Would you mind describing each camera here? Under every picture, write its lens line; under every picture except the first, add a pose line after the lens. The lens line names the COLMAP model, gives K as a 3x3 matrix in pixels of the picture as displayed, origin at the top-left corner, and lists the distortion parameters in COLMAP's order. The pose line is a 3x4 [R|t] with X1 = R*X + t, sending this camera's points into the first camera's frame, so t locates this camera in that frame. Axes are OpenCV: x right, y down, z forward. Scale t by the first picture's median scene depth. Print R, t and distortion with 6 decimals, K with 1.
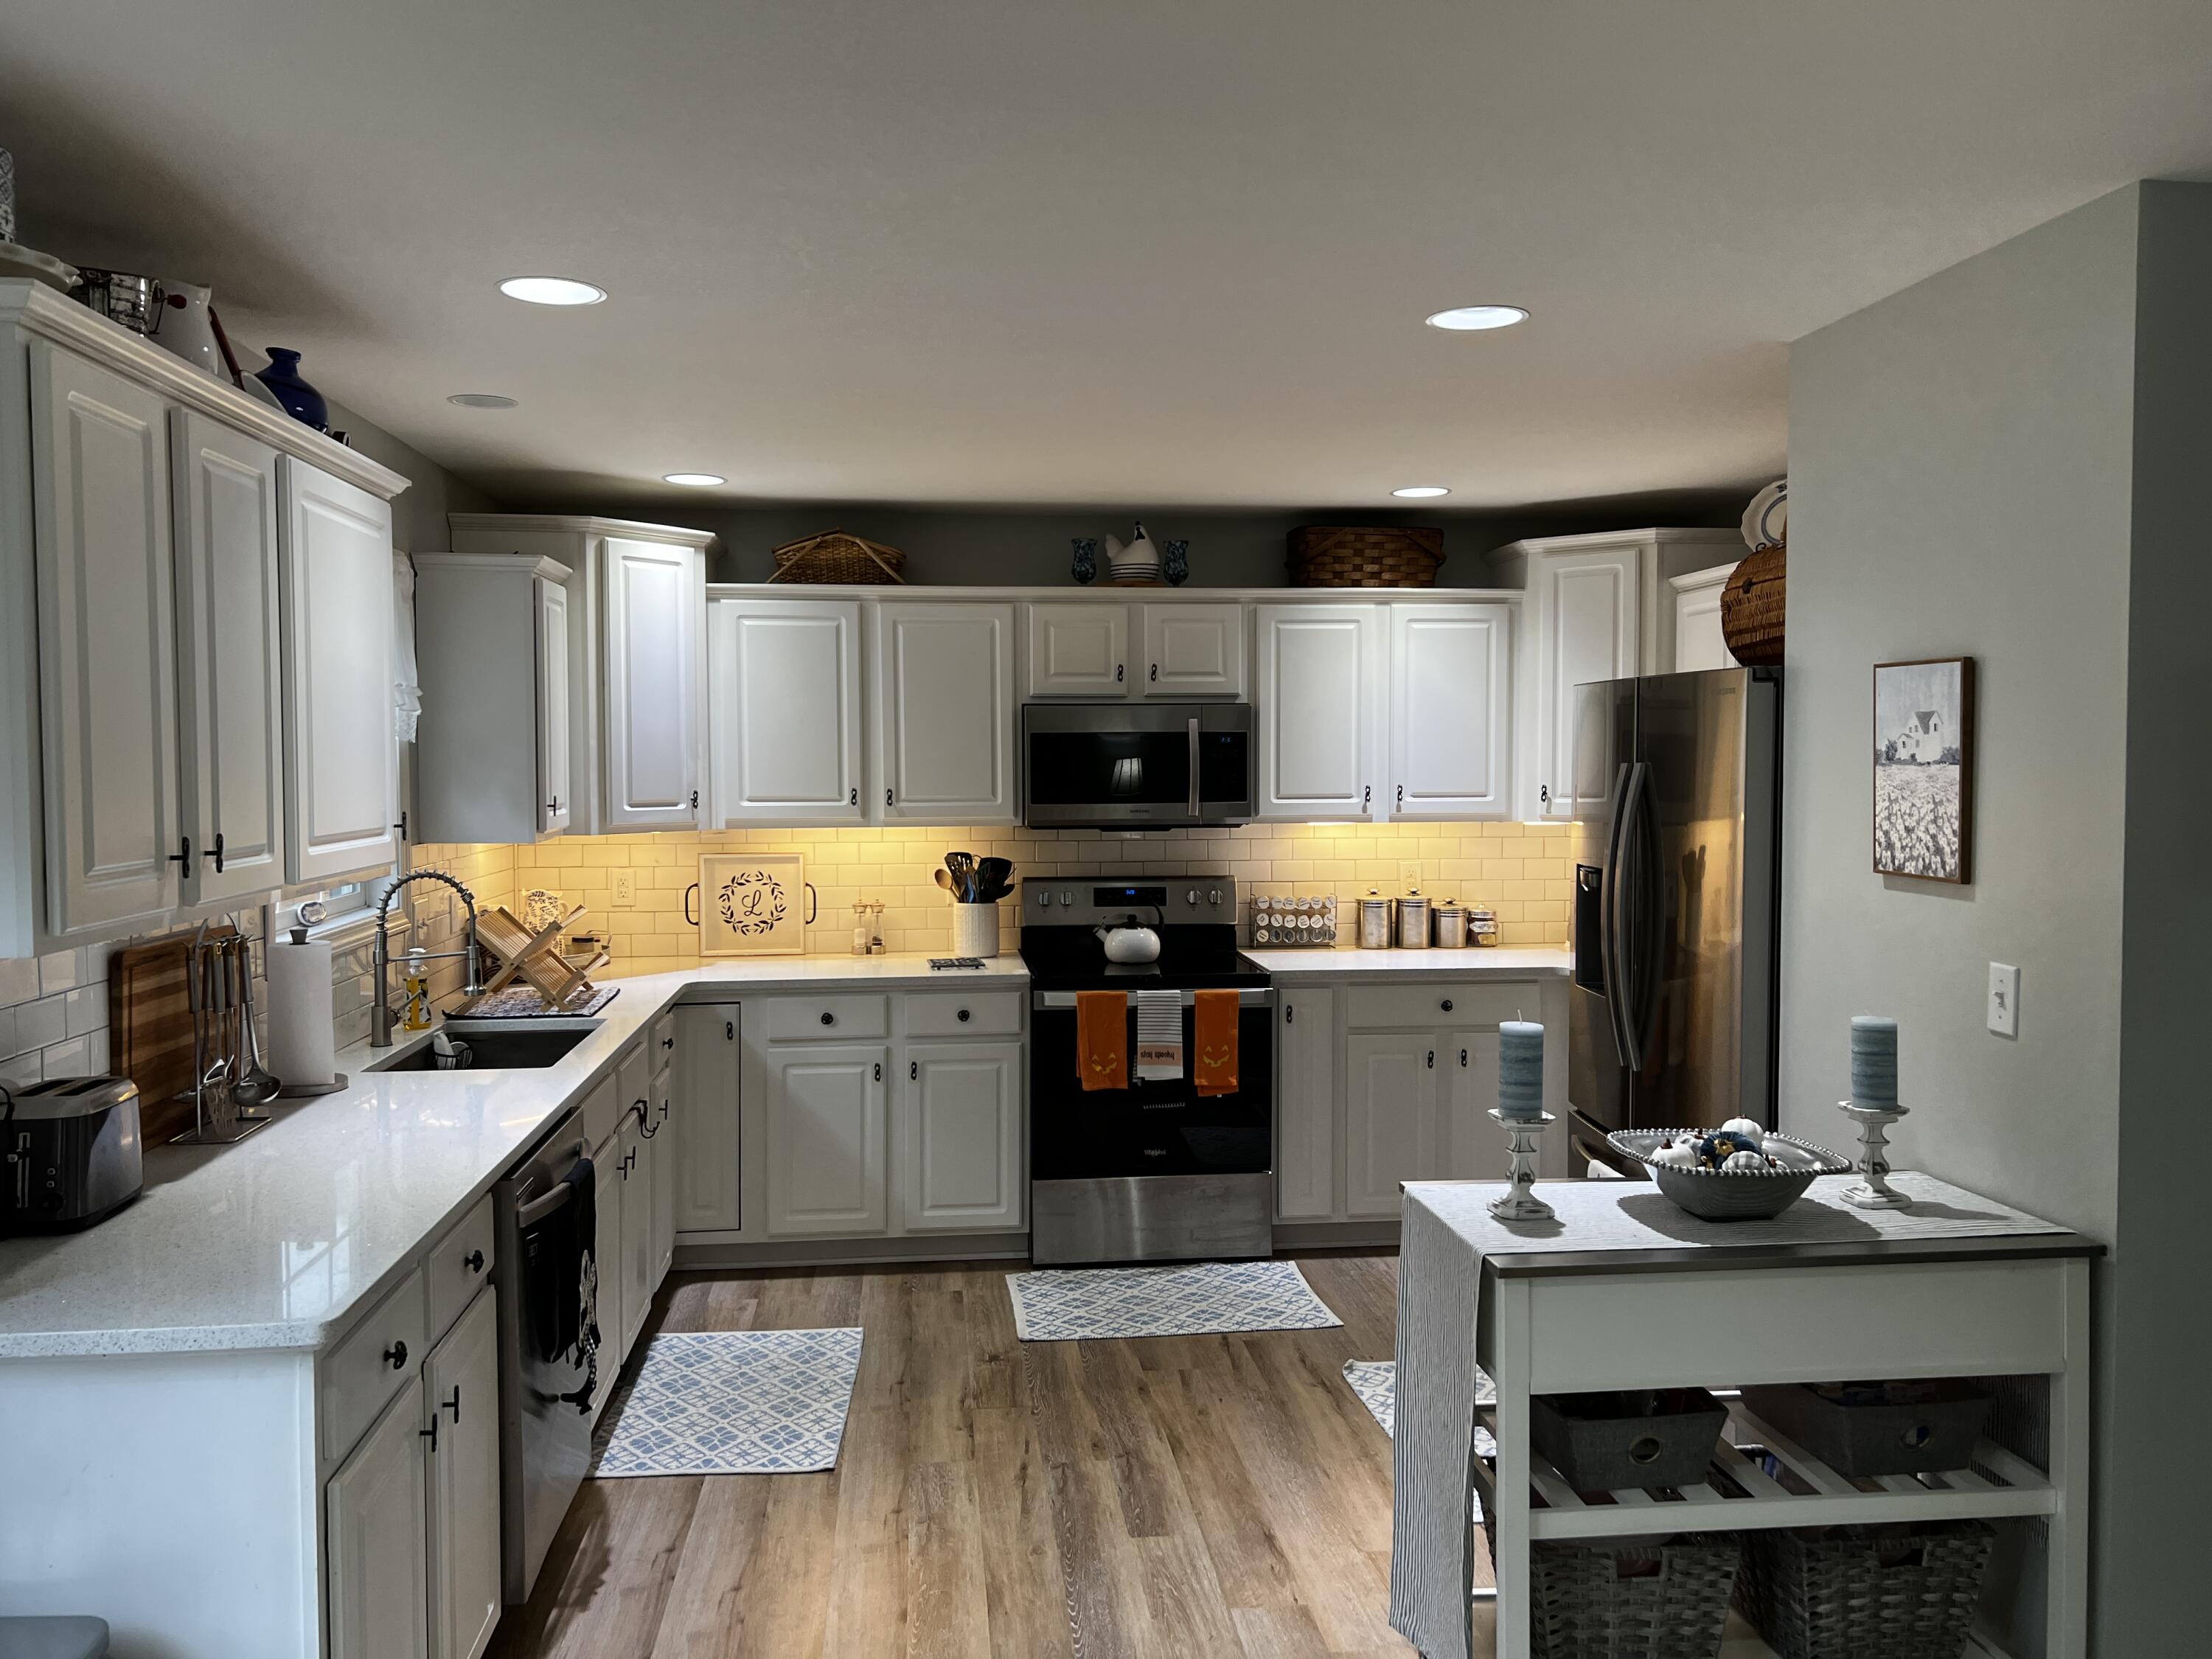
lens RADIAL K [[1665.9, 0, 1091.1], [0, 1665.9, 832.8], [0, 0, 1]] dist [0.051349, -0.042946]
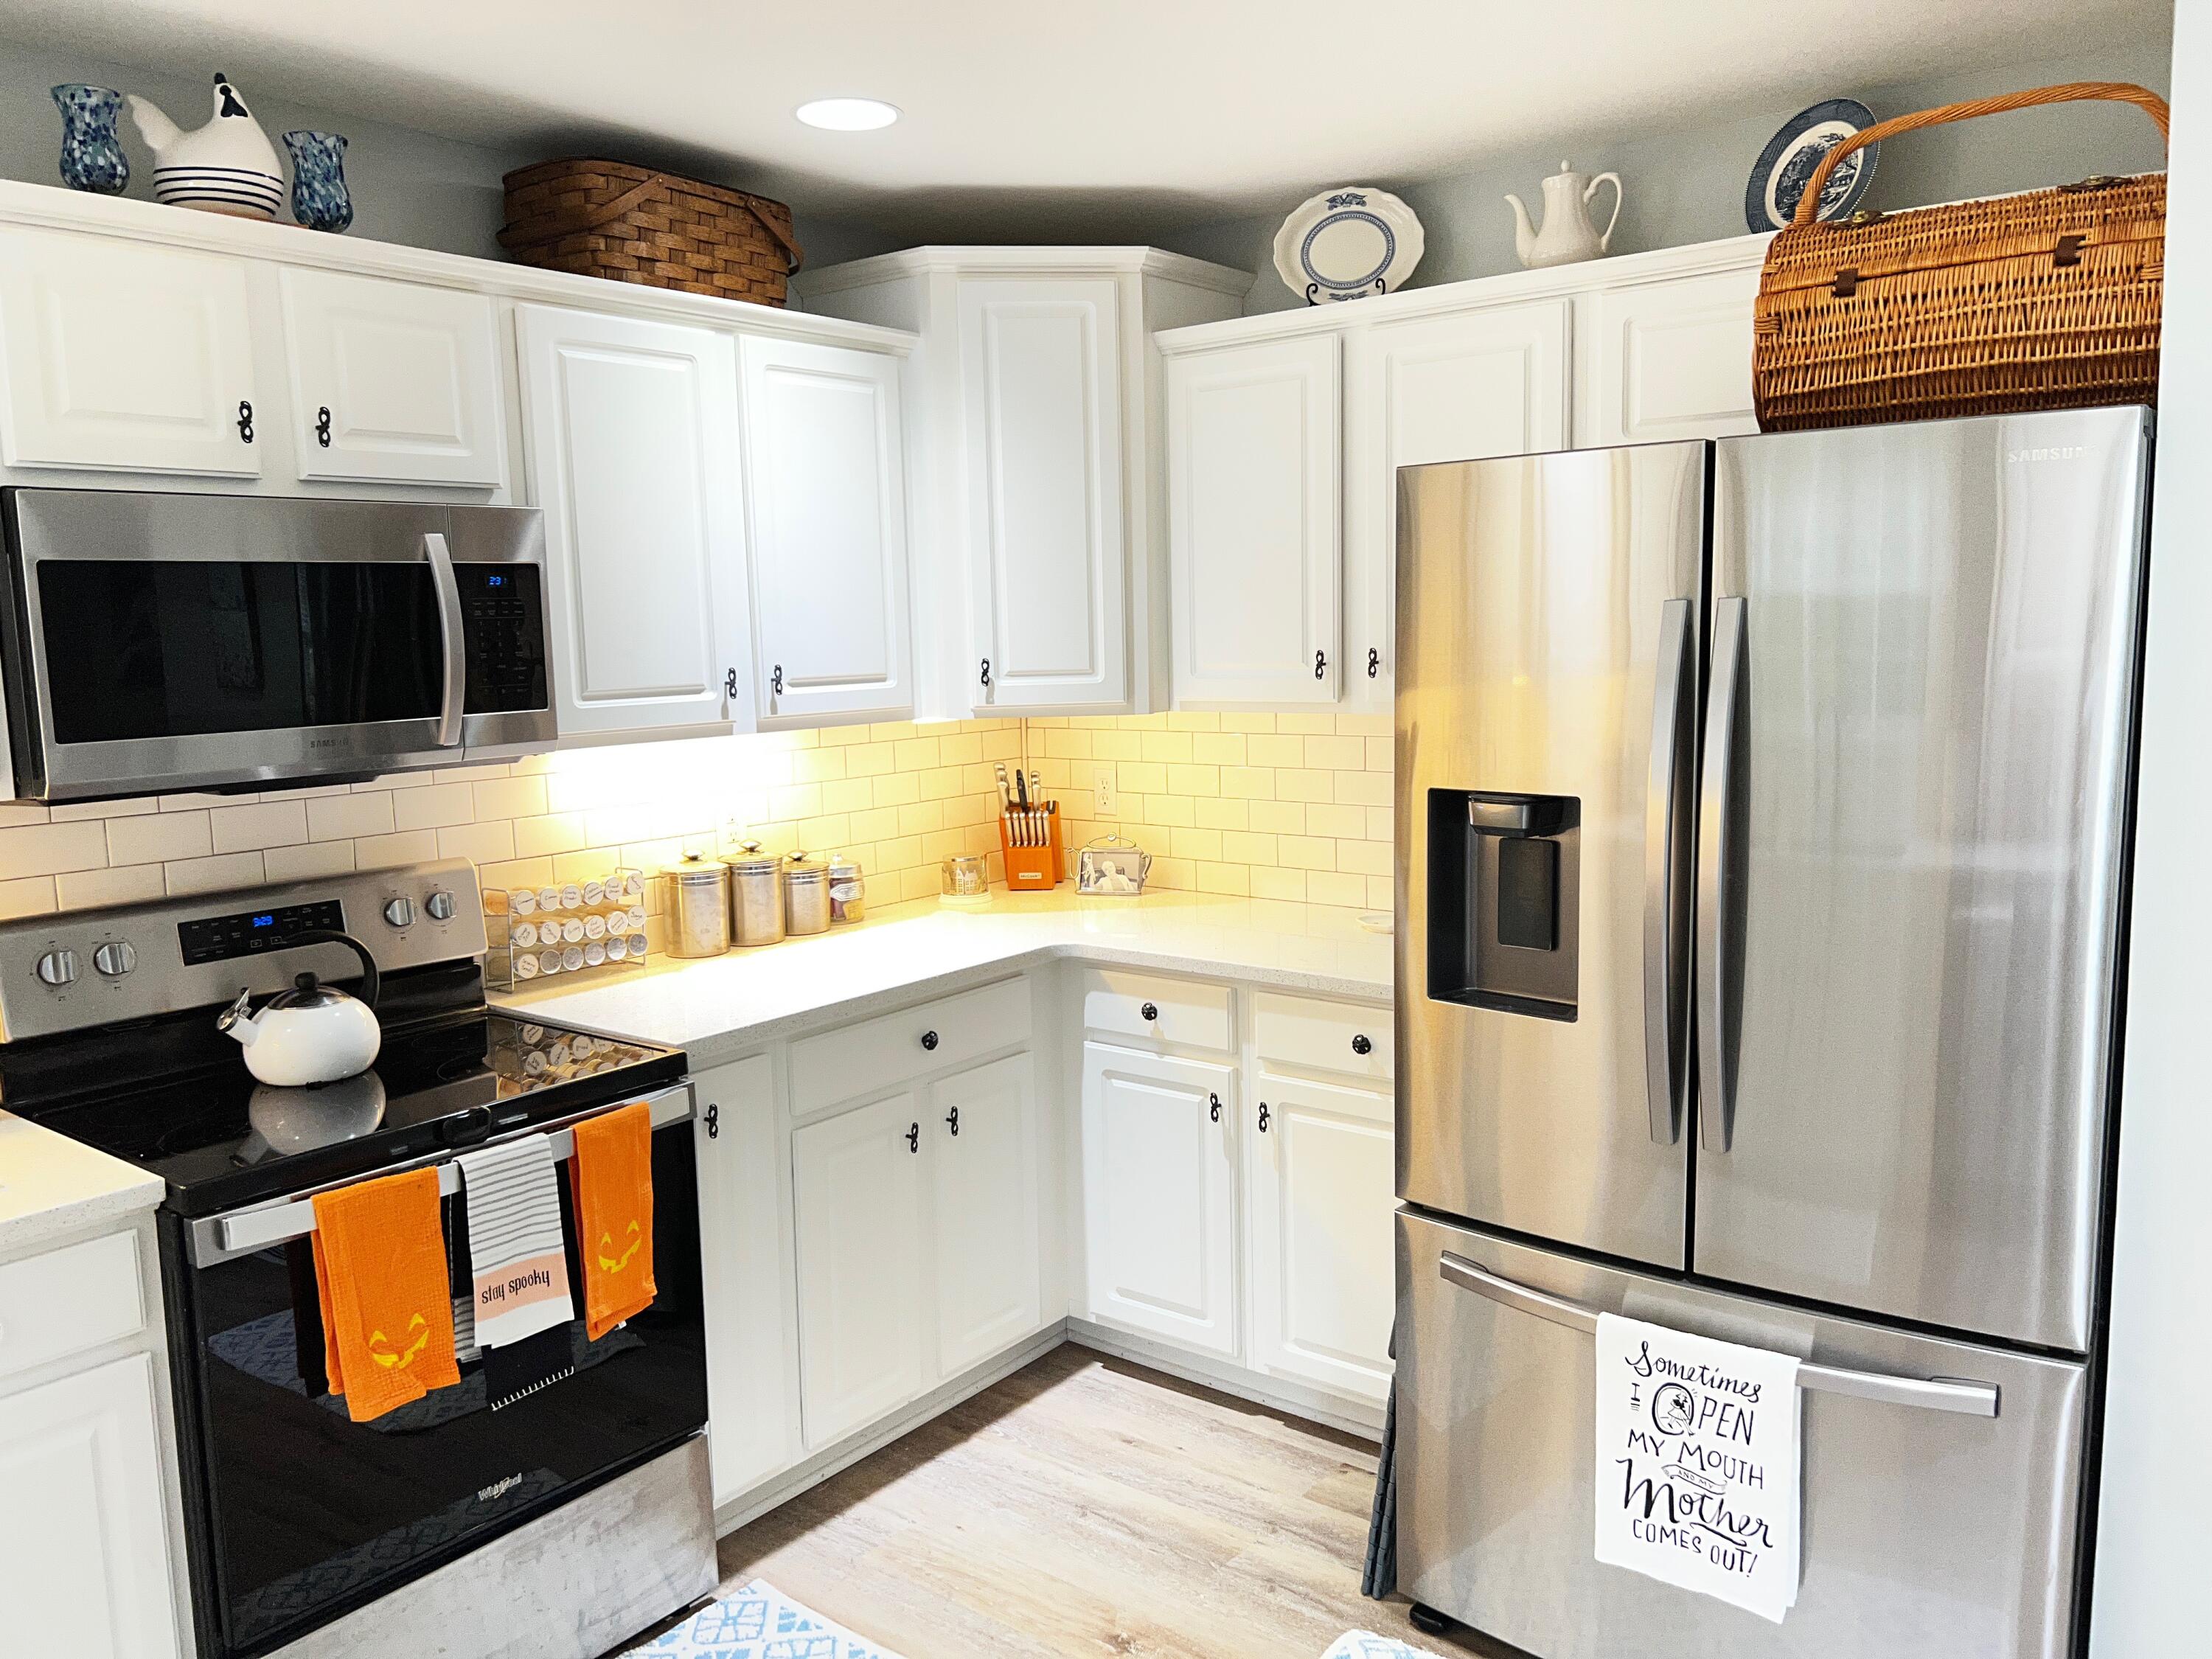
lens RADIAL K [[1666.5, 0, 1098.6], [0, 1666.5, 831.6], [0, 0, 1]] dist [0.078436, -0.104697]
pose [[0.694940, -0.104822, 0.711387, -0.150979], [0.053391, 0.994109, 0.094323, -0.021013], [-0.717083, -0.027567, 0.696443, 0.543366]]
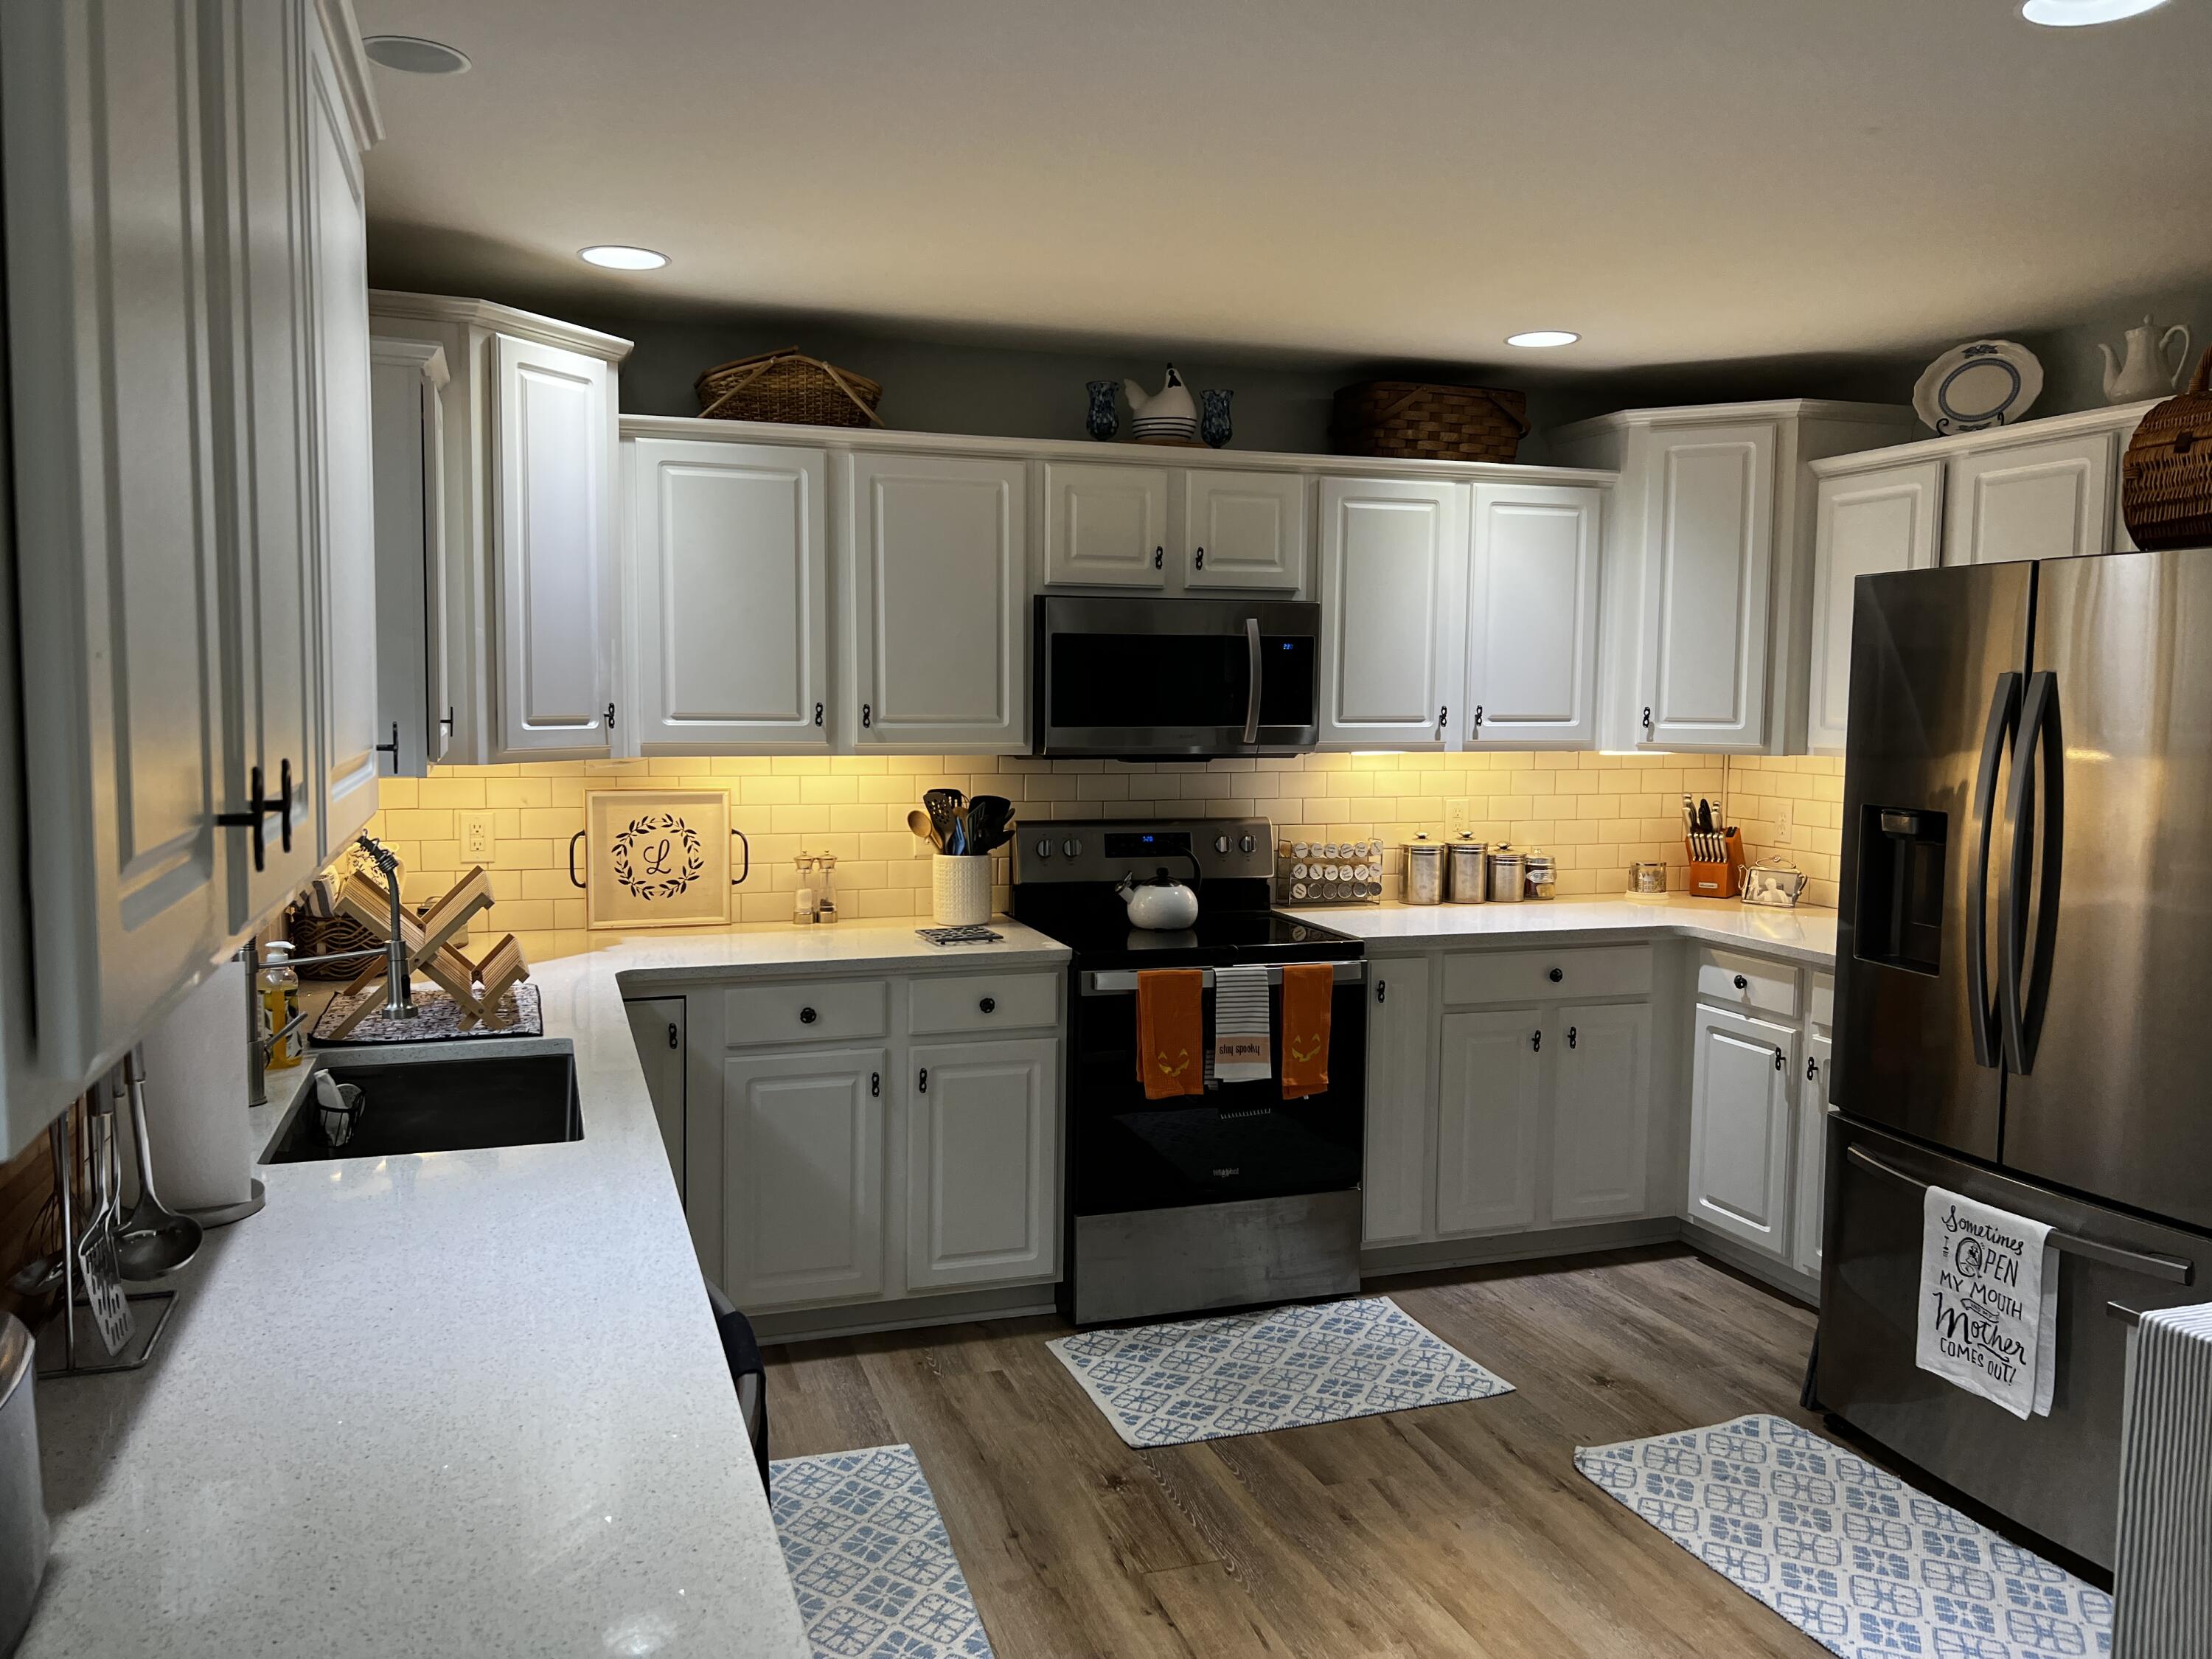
lens RADIAL K [[1662.3, 0, 1073.3], [0, 1662.3, 834.8], [0, 0, 1]] dist [0.050031, -0.104689]
pose [[0.977926, -0.006599, 0.208845, -0.186041], [-0.002298, 0.999101, 0.042326, 0.000363], [-0.208937, -0.041871, 0.977032, 0.247161]]
